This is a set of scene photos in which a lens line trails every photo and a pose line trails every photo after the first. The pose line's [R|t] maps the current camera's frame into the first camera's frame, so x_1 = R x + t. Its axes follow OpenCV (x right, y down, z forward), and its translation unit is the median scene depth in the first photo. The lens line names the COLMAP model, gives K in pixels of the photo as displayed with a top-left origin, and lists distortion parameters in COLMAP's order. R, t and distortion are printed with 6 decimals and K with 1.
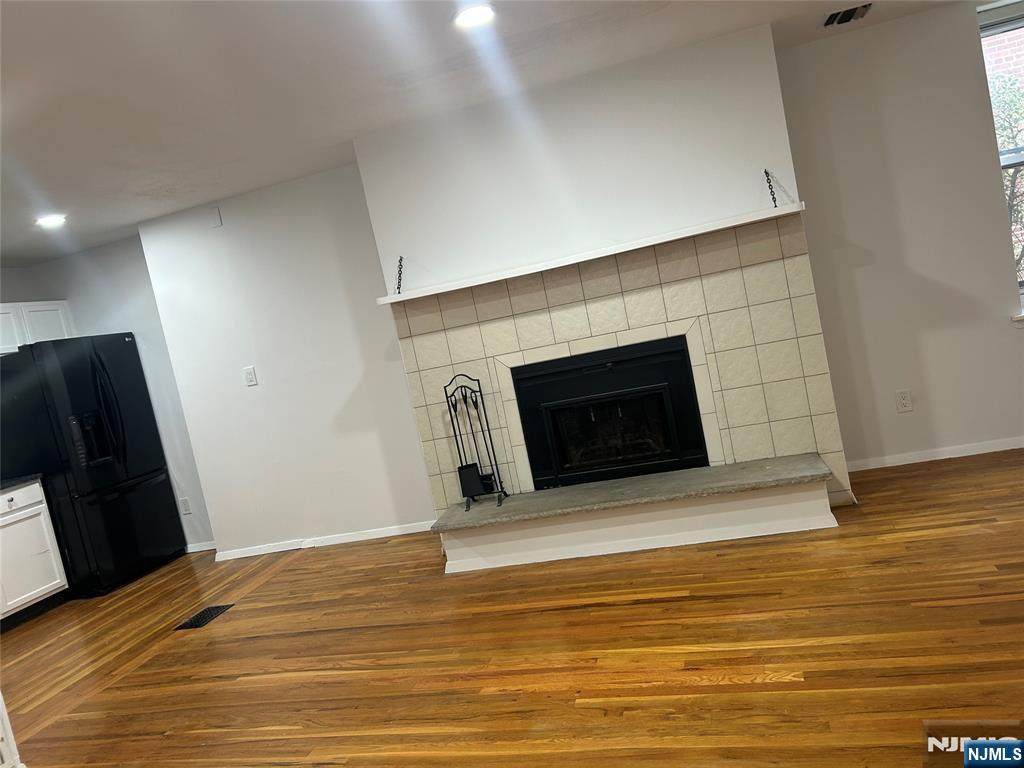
lens RADIAL K [[776.1, 0, 512.0], [0, 776.1, 384.0], [0, 0, 1]] dist [0.071783, -0.086197]
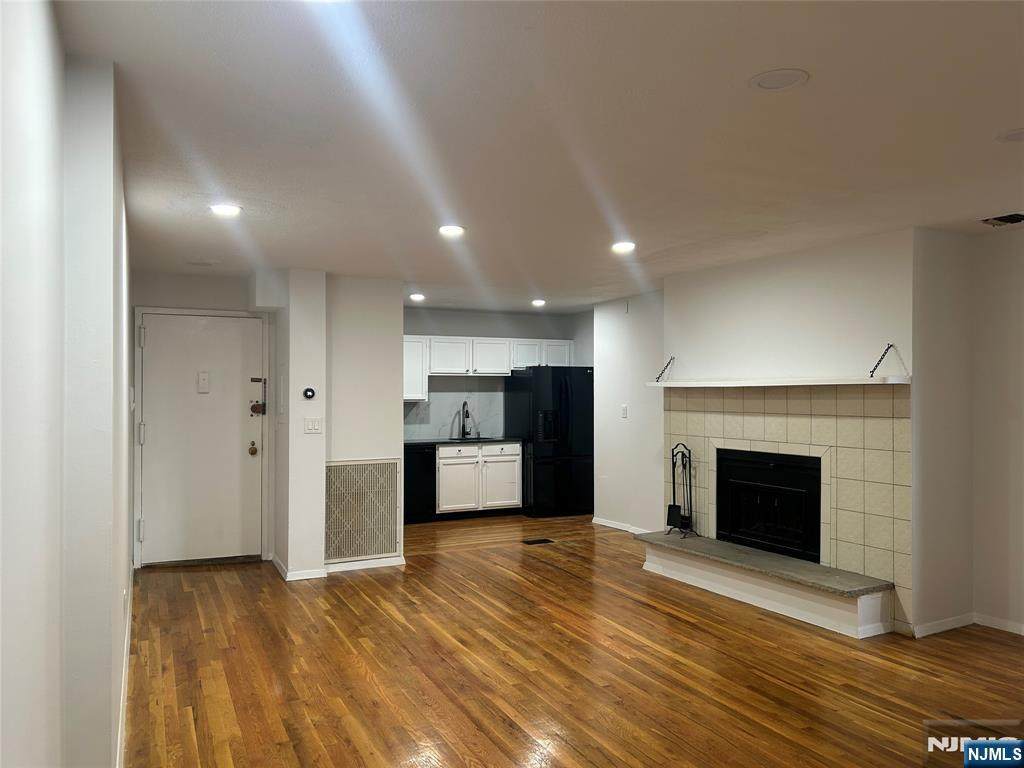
lens RADIAL K [[776.1, 0, 512.0], [0, 776.1, 384.0], [0, 0, 1]] dist [0.071783, -0.086197]
pose [[0.651142, 0.196796, -0.732998, 0.841623], [-0.203962, 0.975642, 0.080757, -0.188419], [0.731036, 0.096920, 0.675420, -0.258979]]
